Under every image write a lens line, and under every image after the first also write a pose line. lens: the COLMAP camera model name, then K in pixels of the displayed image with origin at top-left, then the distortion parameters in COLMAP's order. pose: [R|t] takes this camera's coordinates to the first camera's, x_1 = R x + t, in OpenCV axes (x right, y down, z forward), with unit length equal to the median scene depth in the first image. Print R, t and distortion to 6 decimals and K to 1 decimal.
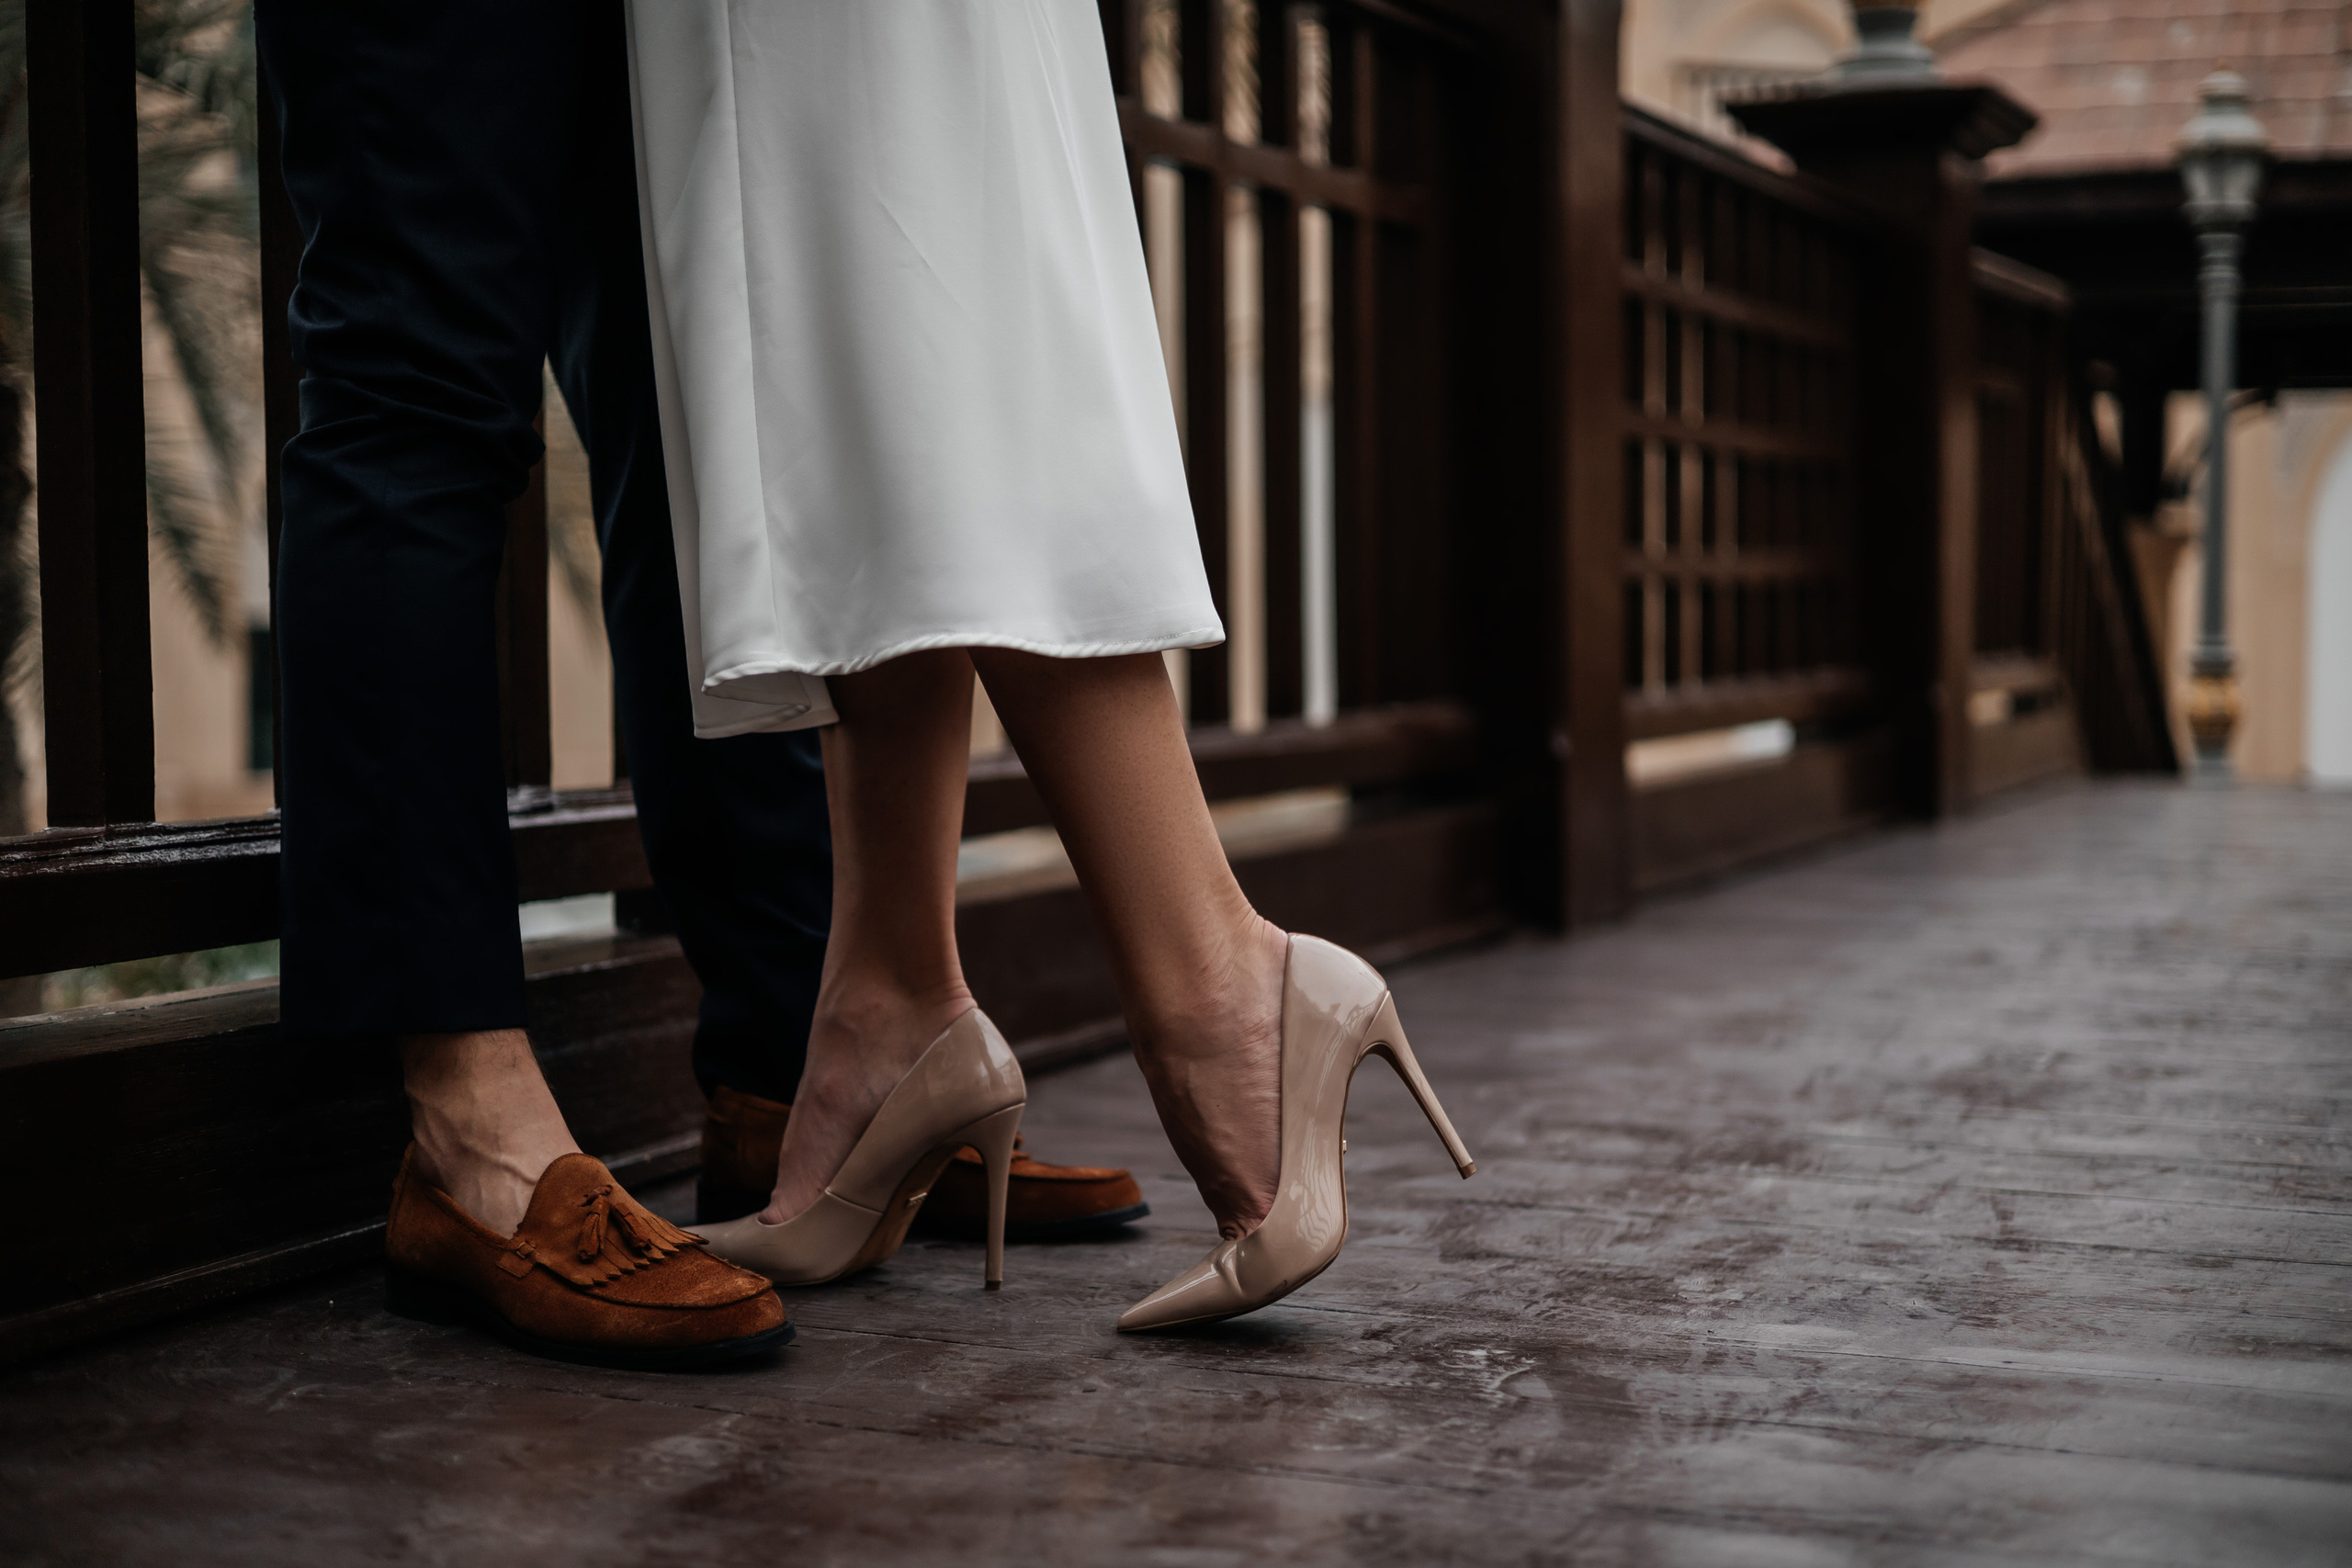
lens RADIAL K [[3382.1, 0, 1167.9], [0, 3382.1, 785.6], [0, 0, 1]] dist [0.004692, 0.000000]
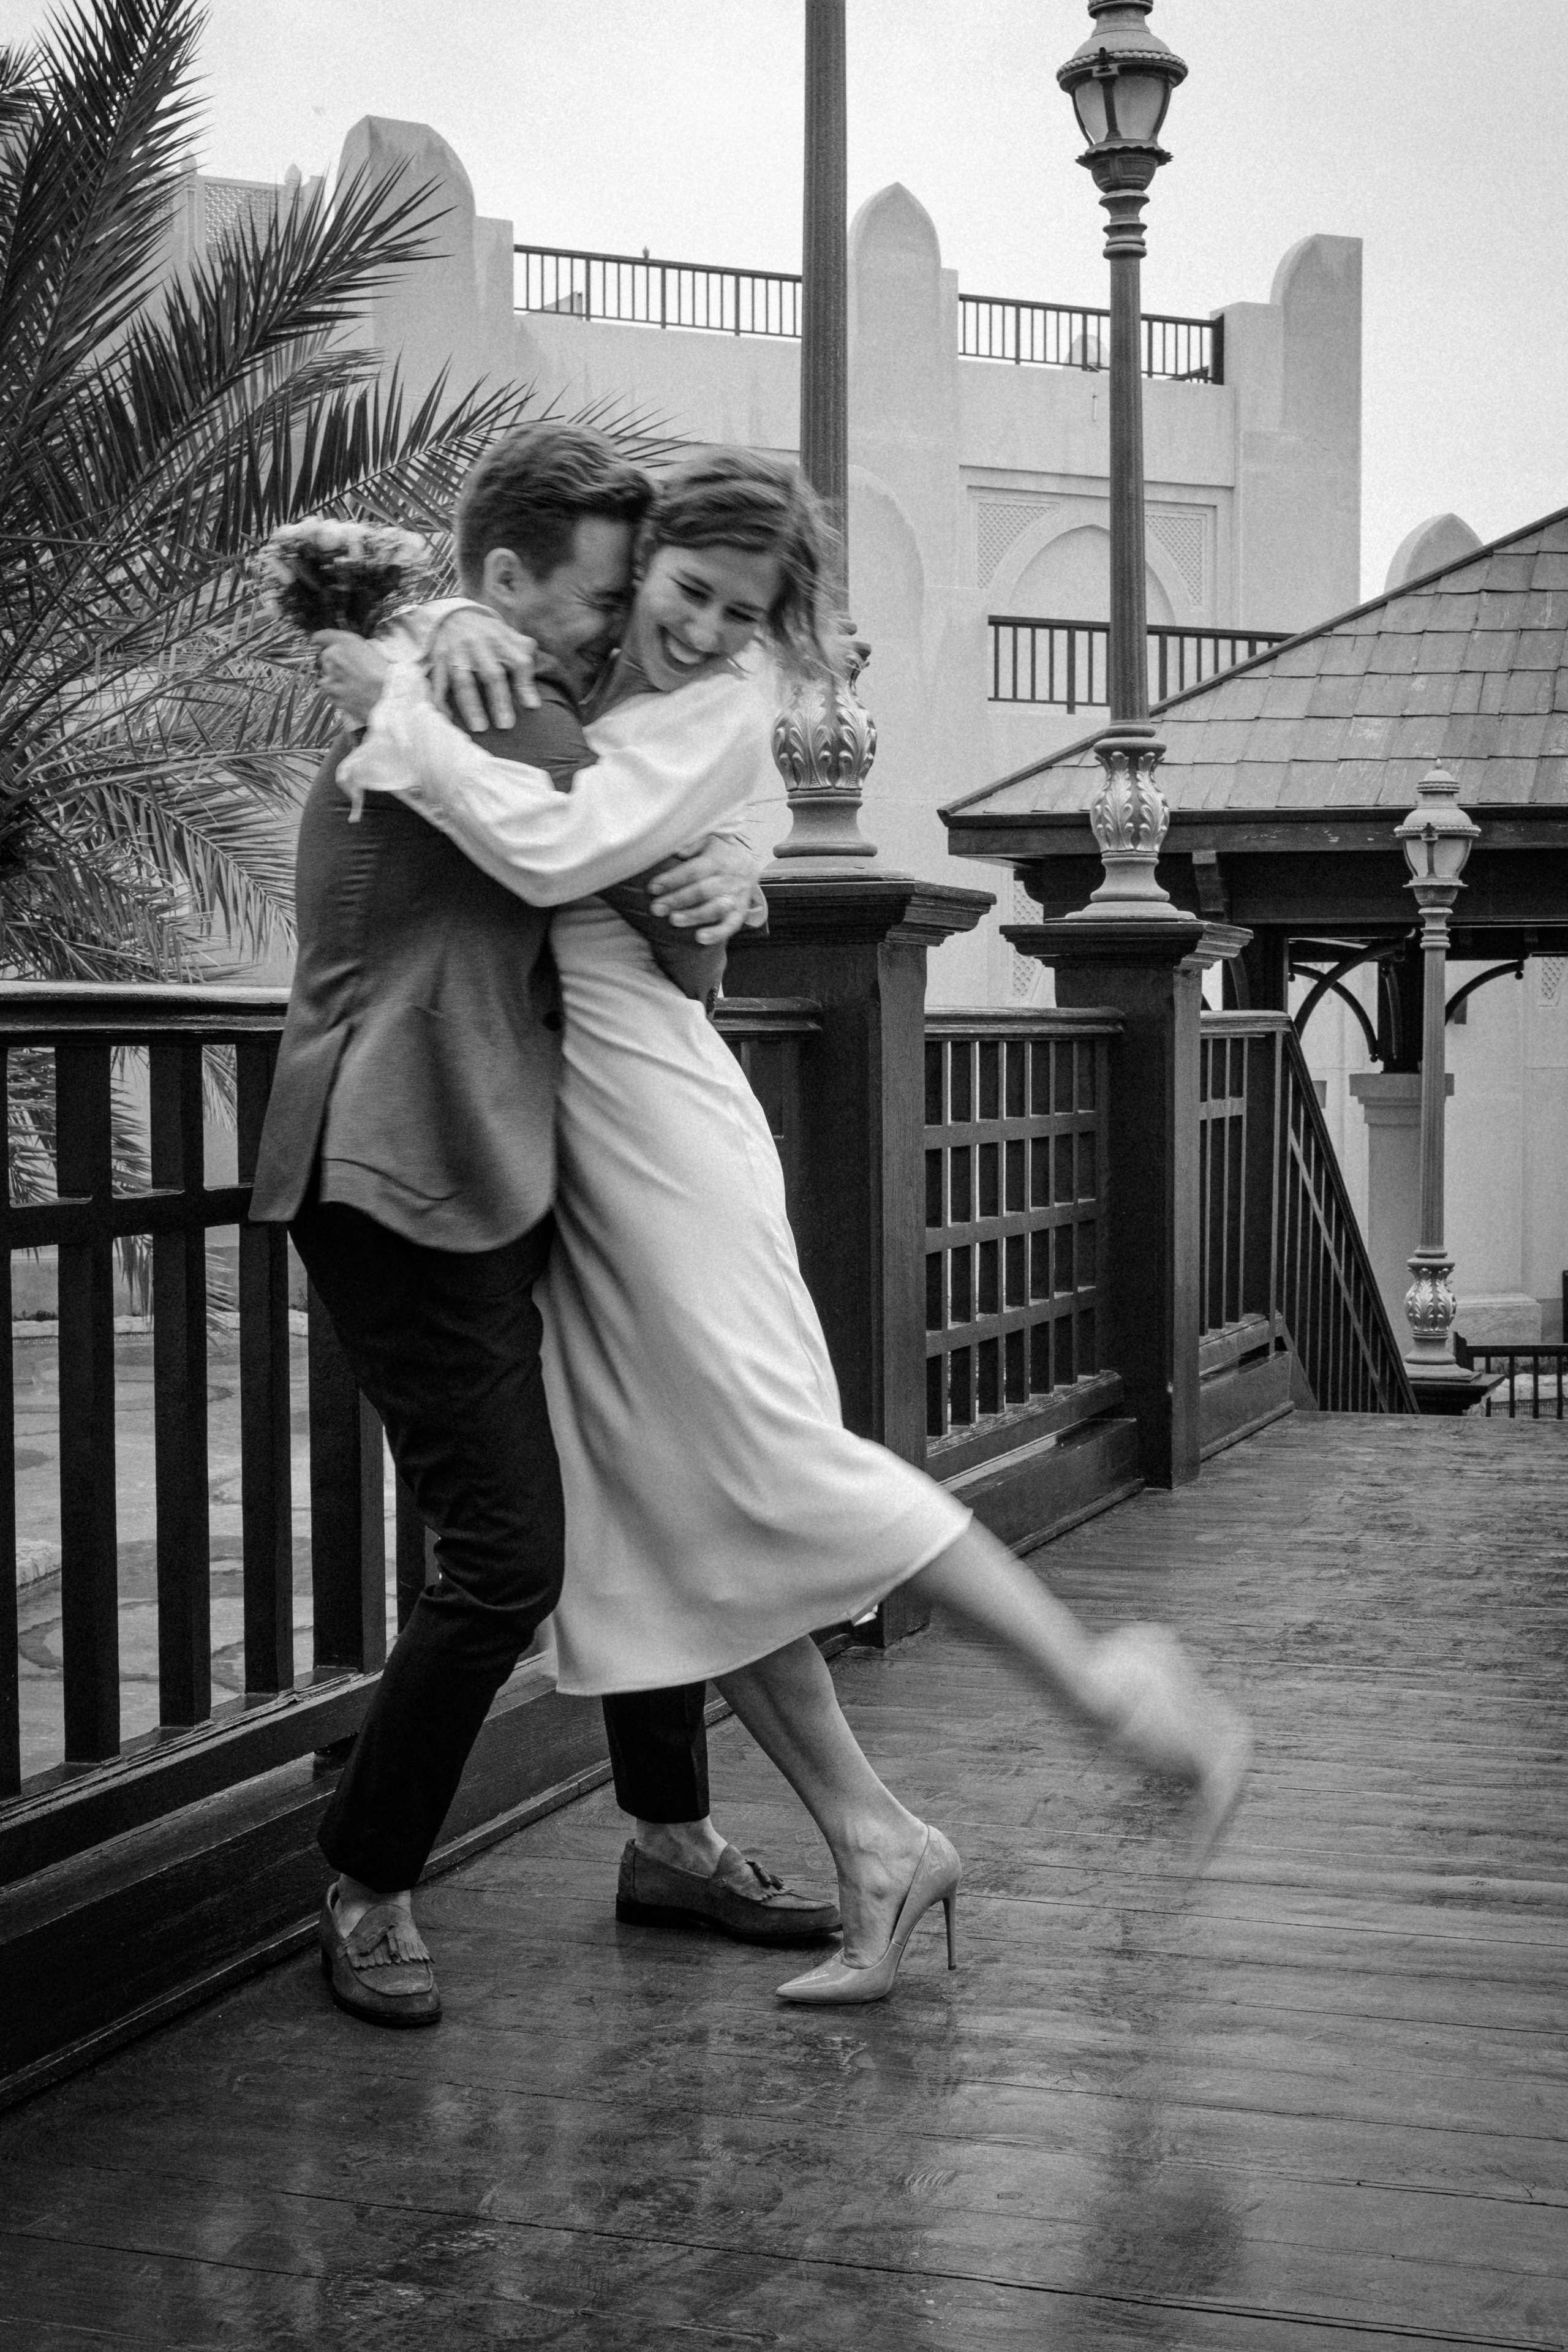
lens RADIAL K [[3382.4, 0, 793.0], [0, 3382.4, 1174.4], [0, 0, 1]] dist [0.004692, 0.000000]
pose [[0.995912, 0.001223, 0.090316, -0.095962], [0.000455, 0.999828, -0.018557, -0.256433], [-0.090323, 0.018522, 0.995740, -0.824670]]
